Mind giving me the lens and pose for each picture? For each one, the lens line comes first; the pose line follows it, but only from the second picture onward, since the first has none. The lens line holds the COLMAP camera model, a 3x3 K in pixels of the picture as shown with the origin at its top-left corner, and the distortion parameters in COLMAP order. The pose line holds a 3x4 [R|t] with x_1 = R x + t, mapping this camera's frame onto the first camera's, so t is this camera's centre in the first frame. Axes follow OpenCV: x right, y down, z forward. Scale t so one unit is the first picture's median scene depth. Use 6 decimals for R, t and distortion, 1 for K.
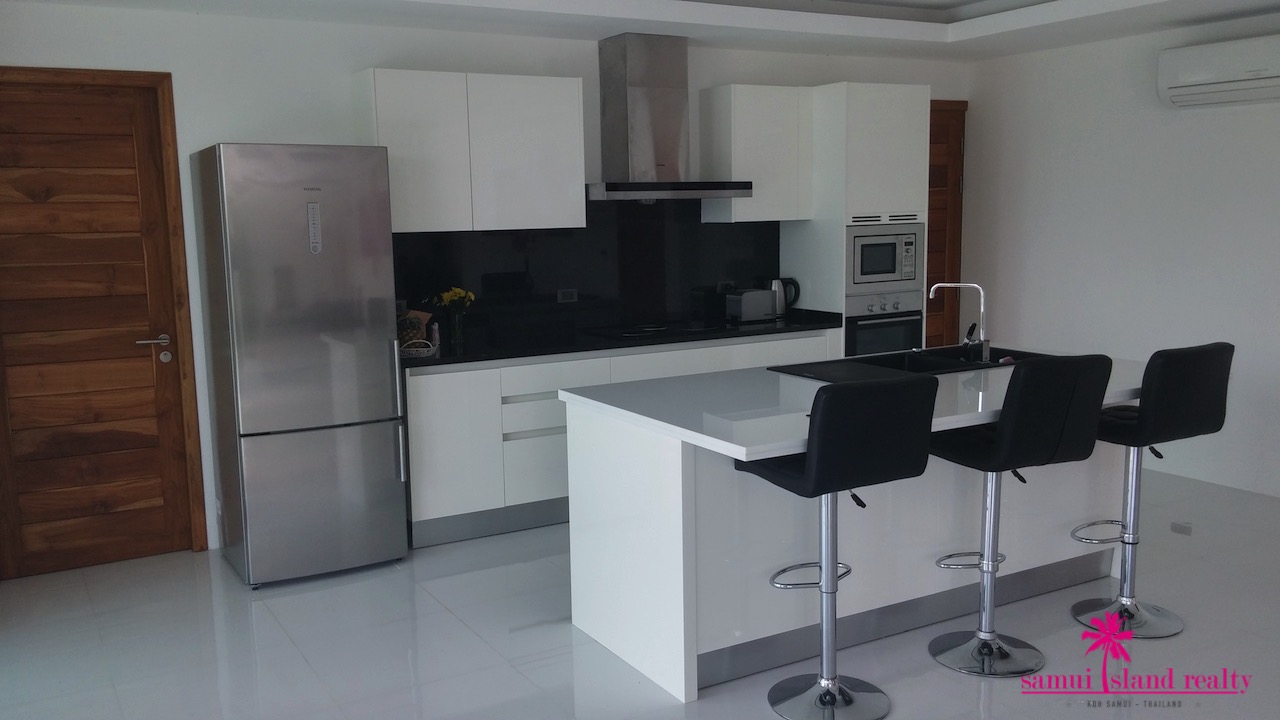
lens RADIAL K [[1078.1, 0, 629.8], [0, 1078.1, 355.9], [0, 0, 1]] dist [0.036438, -0.017320]
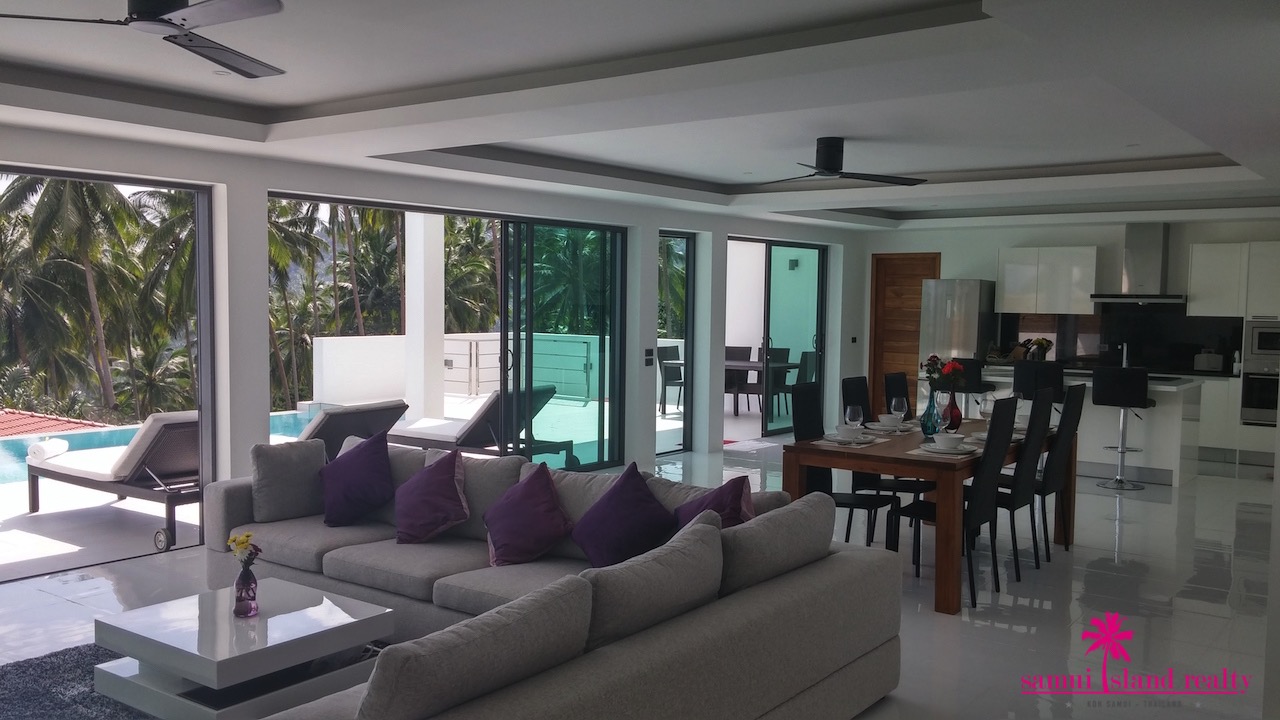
lens RADIAL K [[1078.1, 0, 629.9], [0, 1078.1, 361.0], [0, 0, 1]] dist [0.036438, -0.017320]
pose [[0.383396, 0.075760, -0.920472, 1.596968], [-0.157619, 0.987377, 0.015615, 0.082758], [0.910035, 0.139097, 0.390498, -0.664559]]
